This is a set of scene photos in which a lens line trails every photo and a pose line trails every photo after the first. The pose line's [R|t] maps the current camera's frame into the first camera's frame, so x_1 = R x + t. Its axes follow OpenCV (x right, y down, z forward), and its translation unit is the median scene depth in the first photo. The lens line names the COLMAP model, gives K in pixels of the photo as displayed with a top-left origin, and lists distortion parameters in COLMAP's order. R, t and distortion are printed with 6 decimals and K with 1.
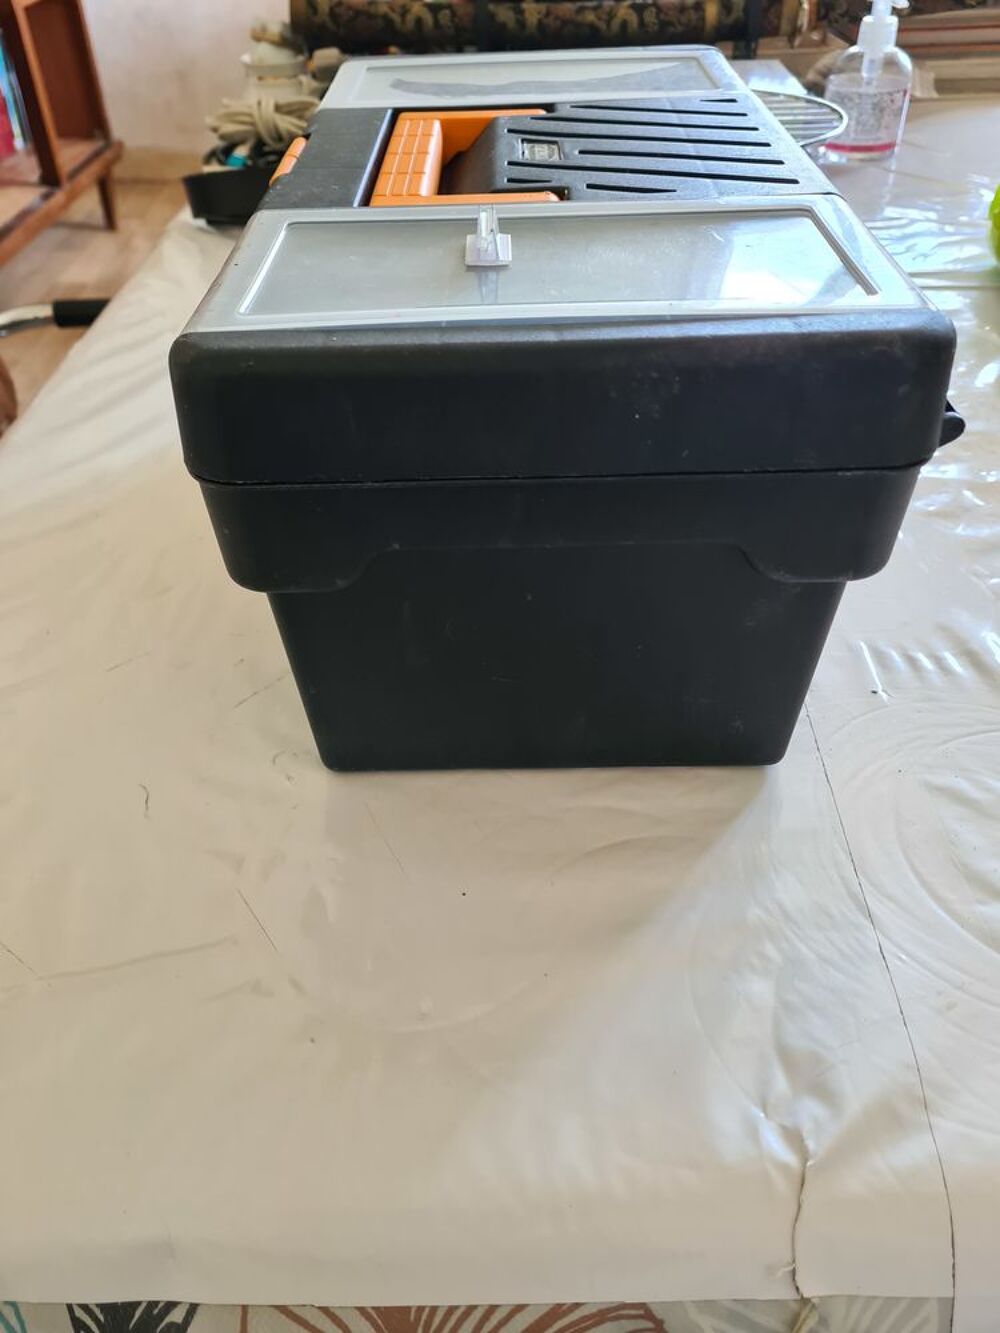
lens RADIAL K [[1056.5, 0, 477.0], [0, 1056.5, 675.8], [0, 0, 1]] dist [0.048636, -0.046149]
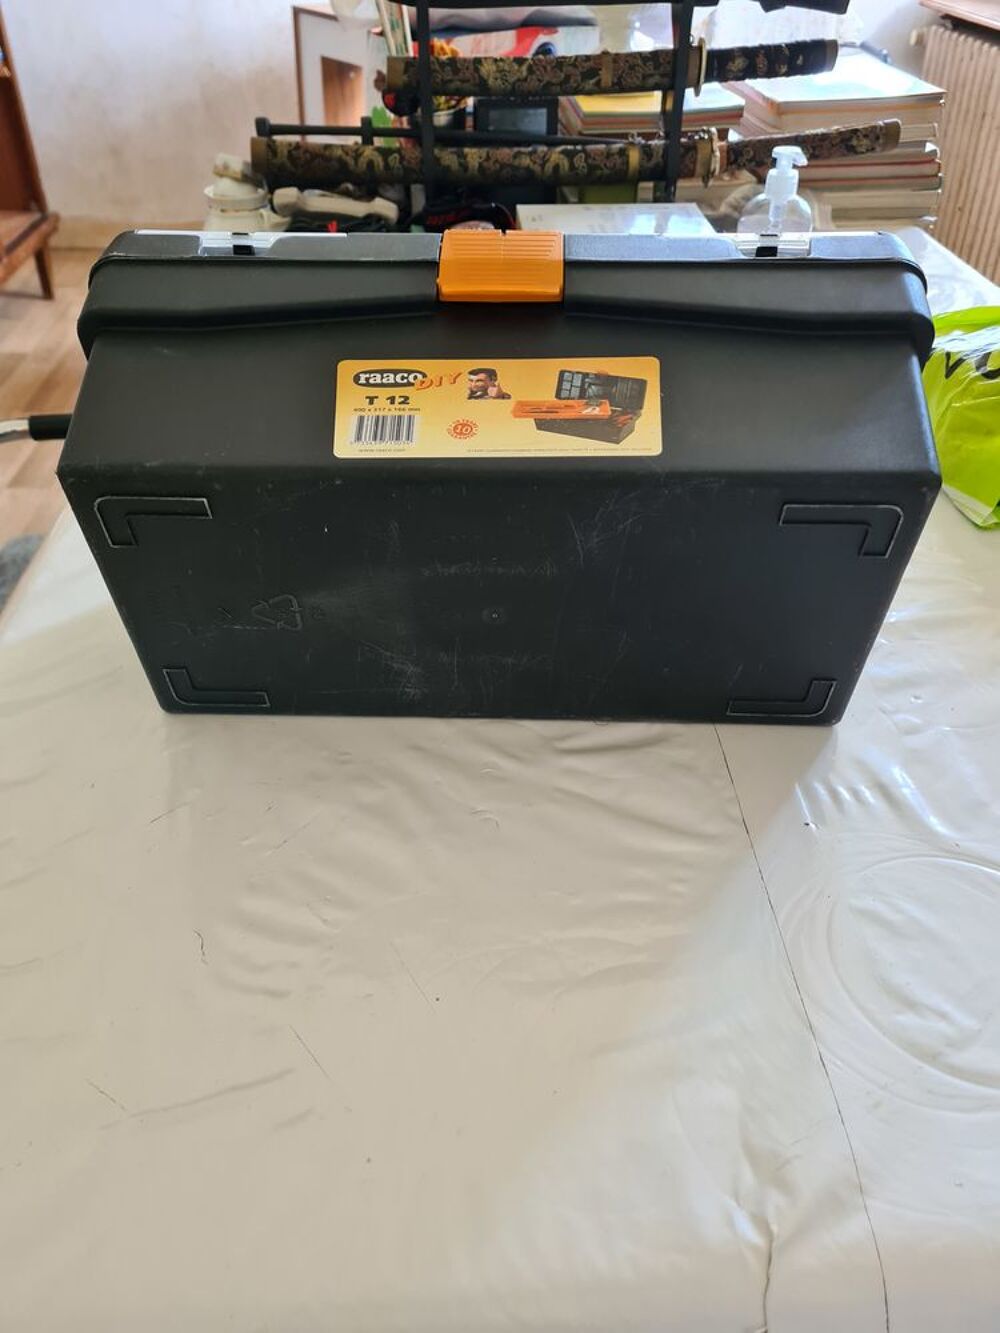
lens RADIAL K [[1051.9, 0, 478.8], [0, 1051.9, 668.1], [0, 0, 1]] dist [0.056283, -0.047249]
pose [[0.997475, -0.023354, 0.067074, -0.031012], [0.026012, 0.998899, -0.039042, -0.053431], [-0.066089, 0.040689, 0.996984, -0.077362]]
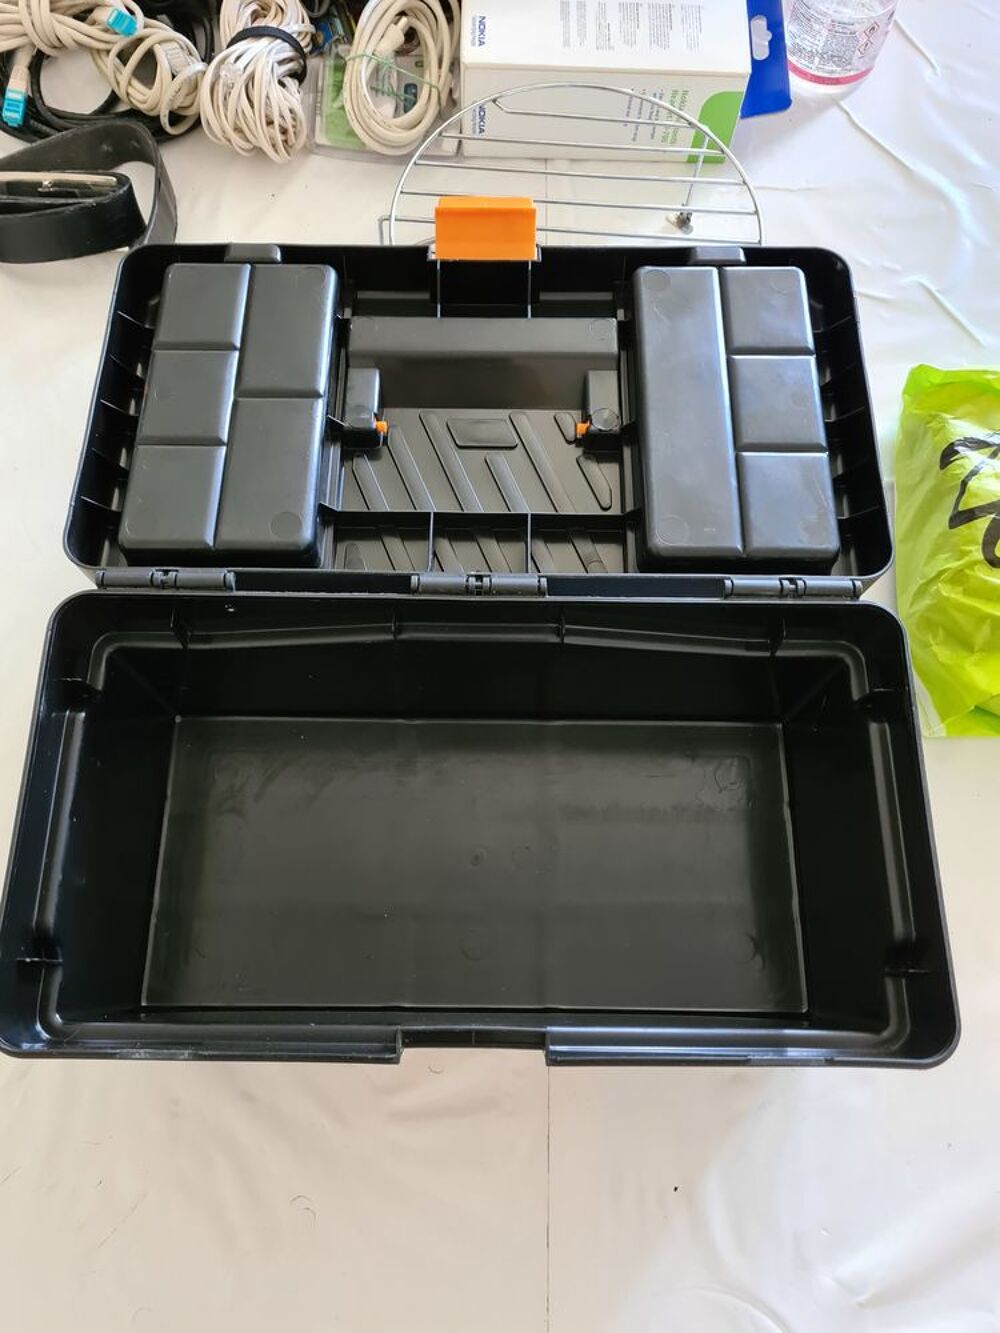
lens RADIAL K [[1054.1, 0, 485.0], [0, 1054.1, 690.6], [0, 0, 1]] dist [0.052220, -0.051684]
pose [[0.999183, -0.004436, 0.040166, 0.078948], [-0.017283, 0.851549, 0.523990, -0.522579], [-0.036528, -0.524257, 0.850777, 0.113707]]
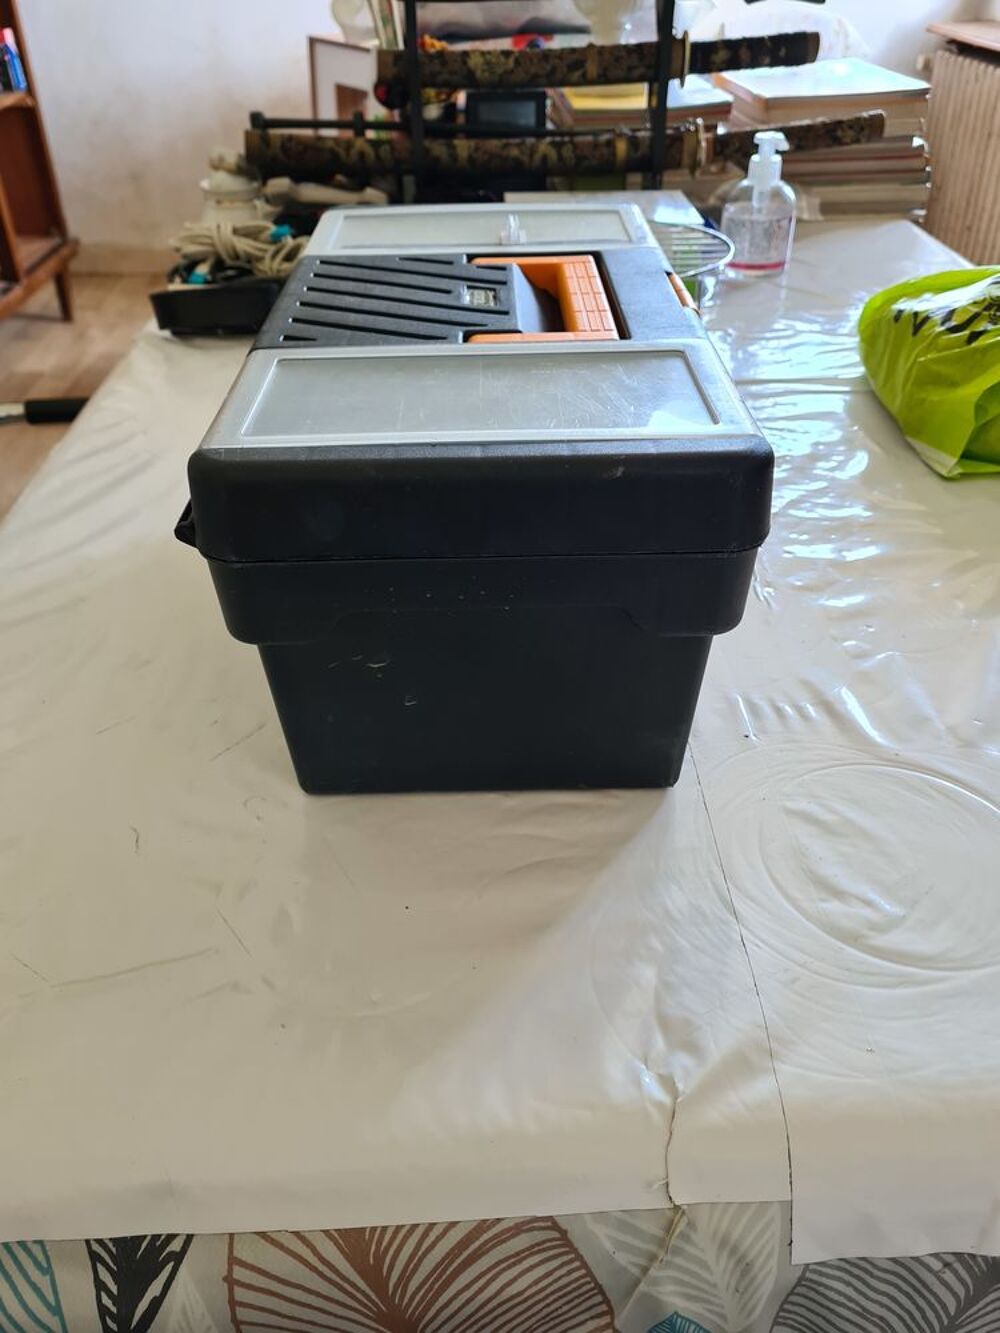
lens RADIAL K [[1059.1, 0, 482.7], [0, 1059.1, 667.2], [0, 0, 1]] dist [0.044892, -0.039679]
pose [[0.998589, -0.018399, 0.049810, 0.006721], [0.022091, 0.996969, -0.074602, 0.008847], [-0.048286, 0.075597, 0.995969, -0.083378]]
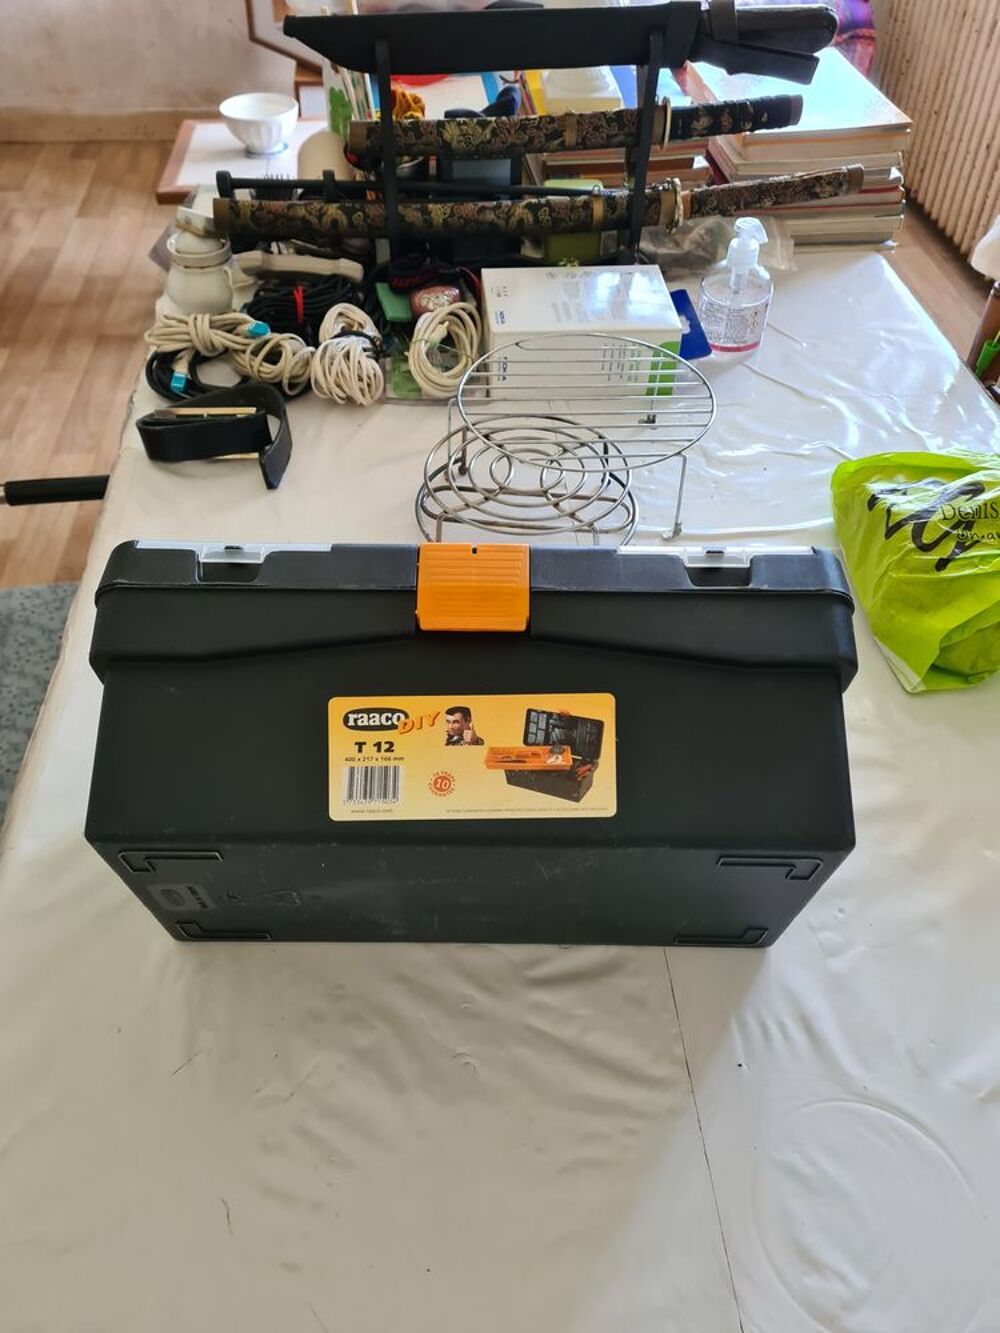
lens RADIAL K [[1056.7, 0, 469.0], [0, 1056.7, 648.3], [0, 0, 1]] dist [0.053600, -0.044014]
pose [[0.995212, -0.045607, 0.086442, -0.033687], [0.037600, 0.995040, 0.092097, -0.291946], [-0.090214, -0.088406, 0.991991, -0.138318]]
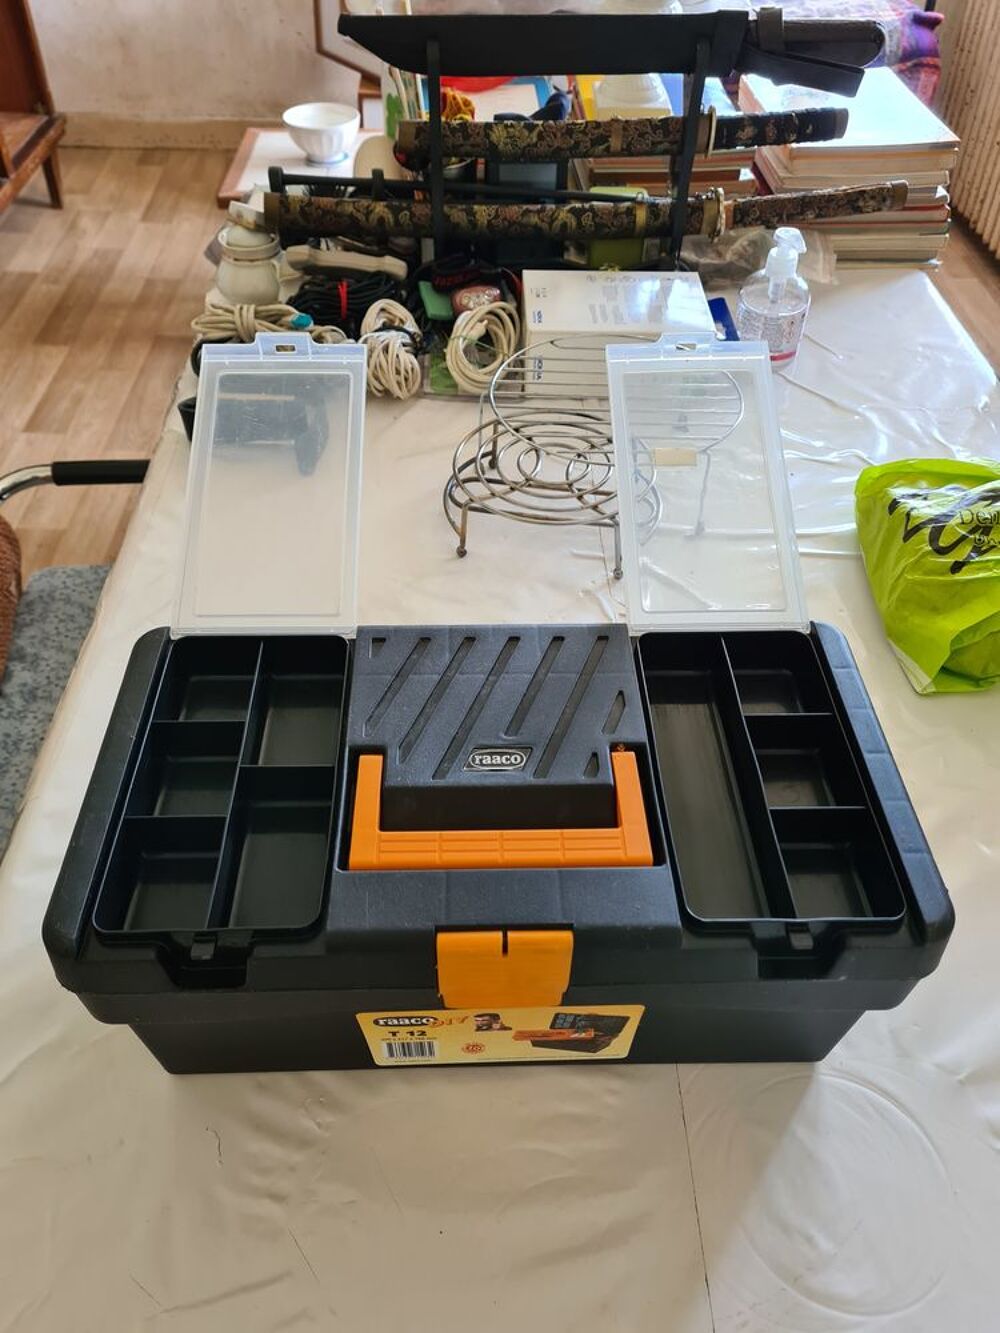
lens RADIAL K [[1051.9, 0, 478.8], [0, 1051.9, 668.1], [0, 0, 1]] dist [0.056283, -0.047249]
pose [[0.998485, -0.000350, 0.055016, -0.014817], [-0.004592, 0.995960, 0.089681, -0.262124], [-0.054825, -0.089797, 0.994450, -0.158656]]
